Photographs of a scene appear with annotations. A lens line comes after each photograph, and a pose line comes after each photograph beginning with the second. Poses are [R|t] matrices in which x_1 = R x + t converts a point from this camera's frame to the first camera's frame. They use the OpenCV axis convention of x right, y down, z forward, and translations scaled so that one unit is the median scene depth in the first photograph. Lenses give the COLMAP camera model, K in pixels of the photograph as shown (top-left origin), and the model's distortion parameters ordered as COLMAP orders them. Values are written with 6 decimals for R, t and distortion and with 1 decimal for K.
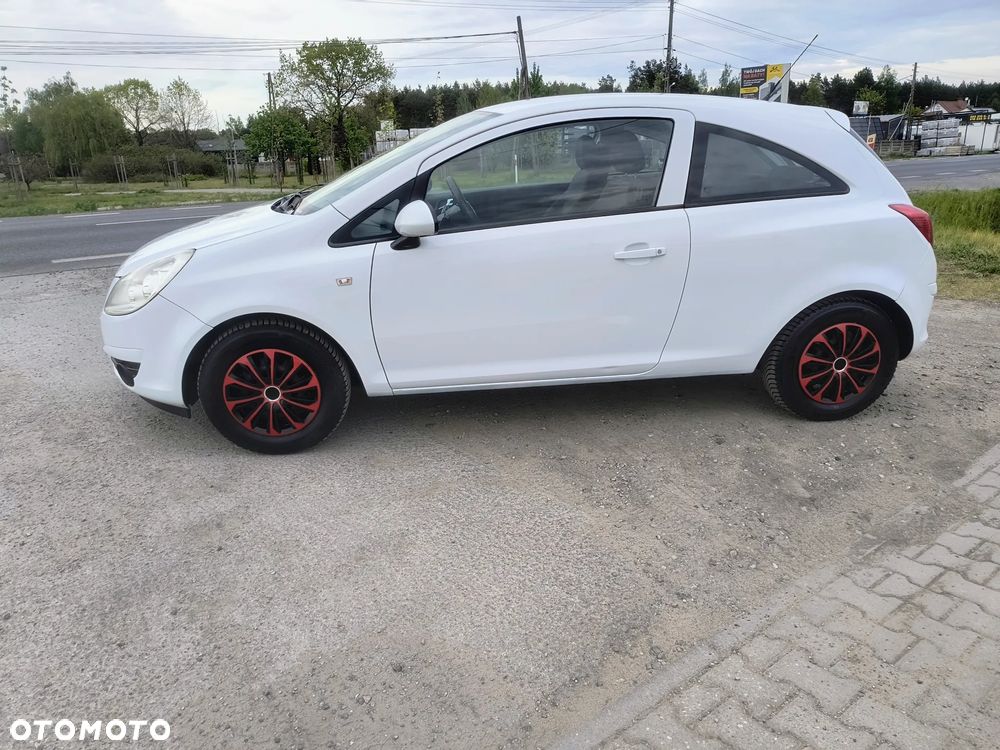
lens RADIAL K [[683.8, 0, 504.8], [0, 683.8, 372.1], [0, 0, 1]] dist [0.020924, -0.017256]
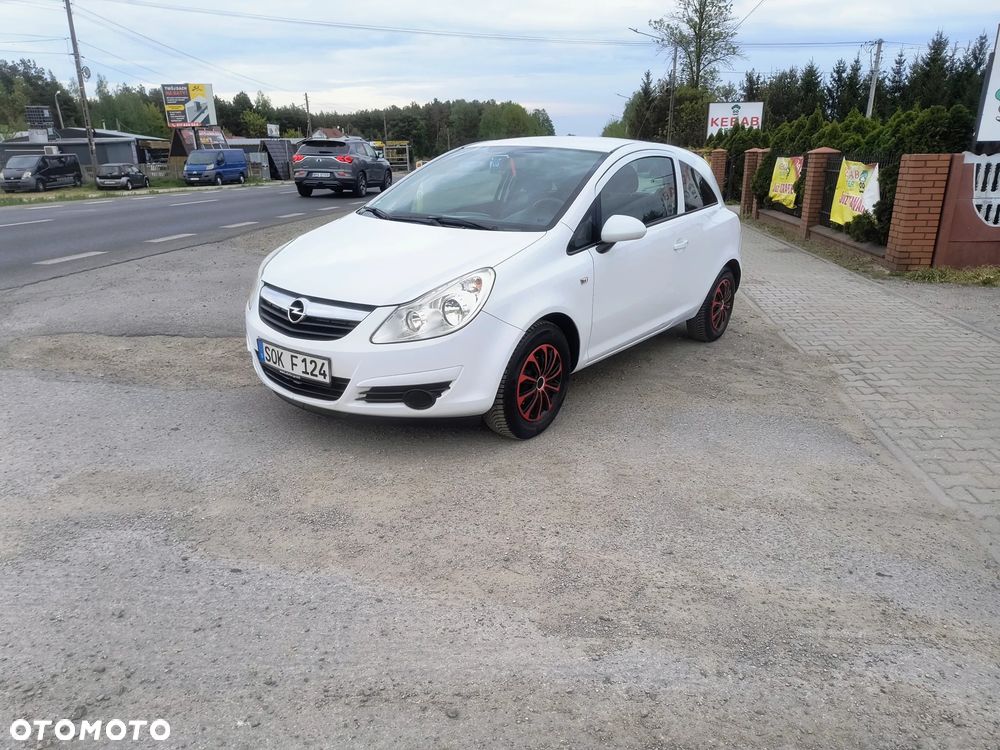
lens RADIAL K [[683.8, 0, 499.4], [0, 683.8, 381.2], [0, 0, 1]] dist [0.020924, -0.017256]
pose [[0.697899, -0.202710, 0.686910, -1.186667], [0.211042, 0.974730, 0.073229, -0.072673], [-0.684397, 0.093861, 0.723043, 0.192051]]
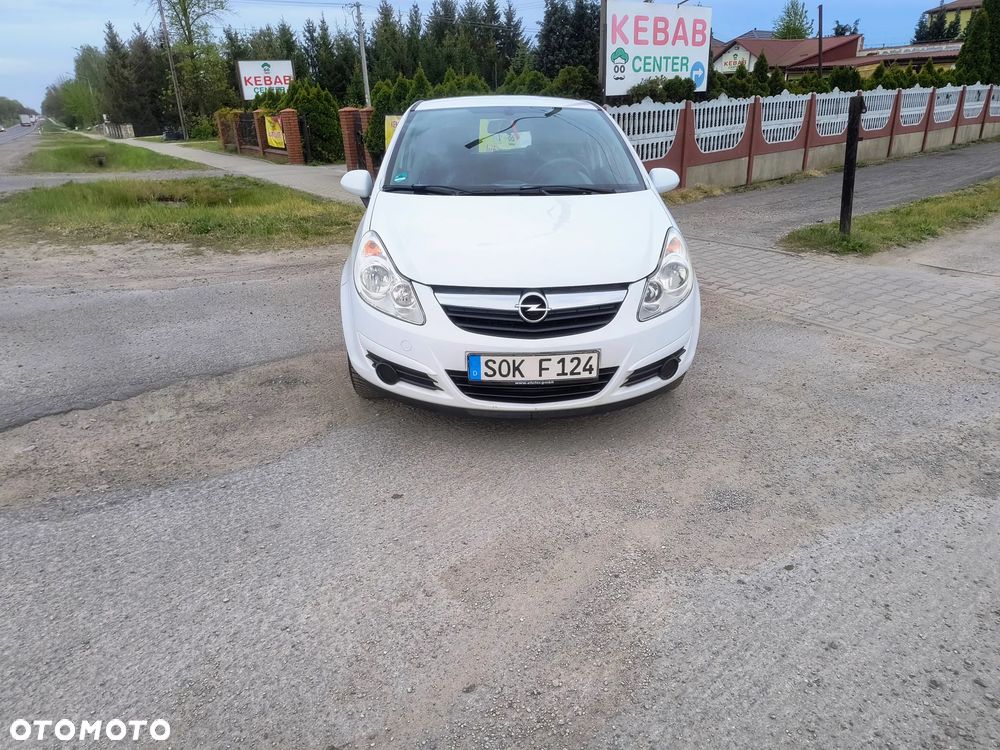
lens RADIAL K [[683.8, 0, 499.5], [0, 683.8, 380.3], [0, 0, 1]] dist [0.020924, -0.017256]
pose [[0.079972, -0.351432, 0.932792, -1.542973], [0.343501, 0.888186, 0.305177, -0.378219], [-0.935741, 0.296009, 0.191747, 1.071844]]
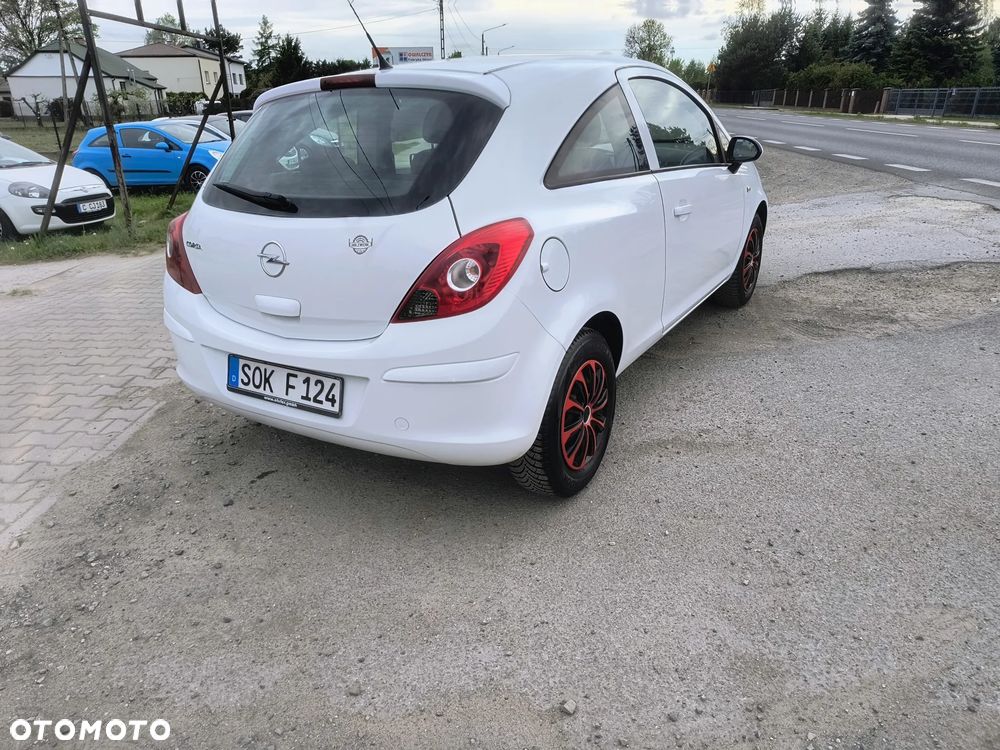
lens RADIAL K [[683.8, 0, 509.1], [0, 683.8, 375.6], [0, 0, 1]] dist [0.020924, -0.017256]
pose [[-0.606026, 0.331741, -0.722966, 1.102873], [-0.222375, 0.801987, 0.554406, -0.677948], [0.763729, 0.496754, -0.412254, 1.870221]]
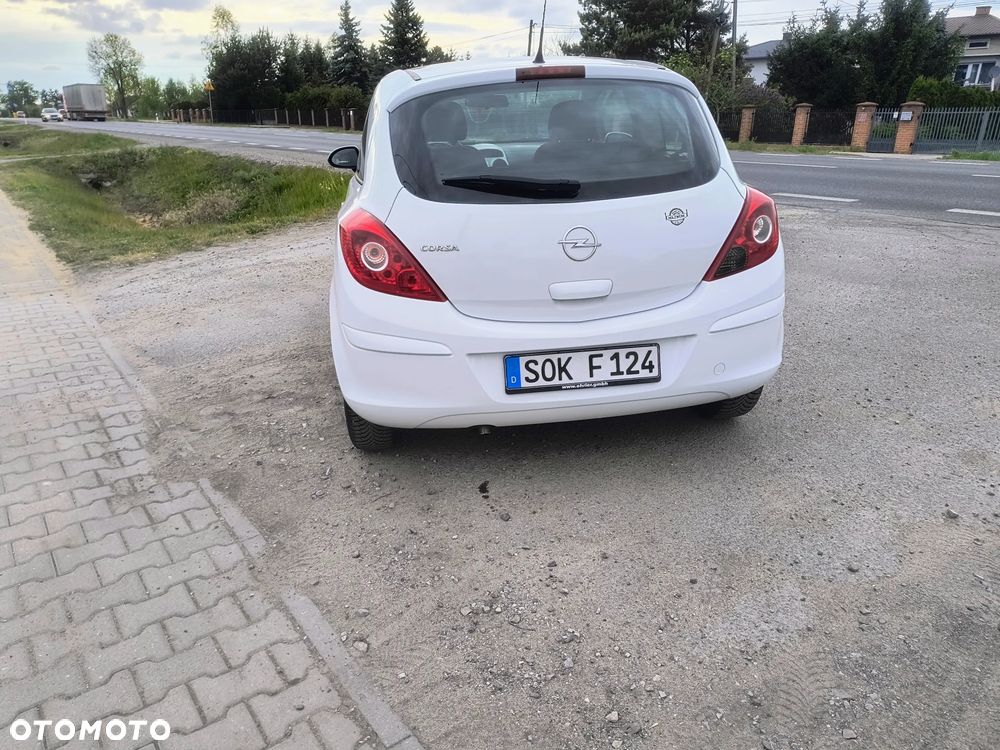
lens RADIAL K [[683.8, 0, 491.1], [0, 683.8, 370.0], [0, 0, 1]] dist [0.020924, -0.017256]
pose [[0.004721, 0.380227, -0.924881, 1.424060], [-0.301533, 0.882383, 0.361217, -0.429879], [0.953444, 0.277177, 0.118817, 1.163255]]
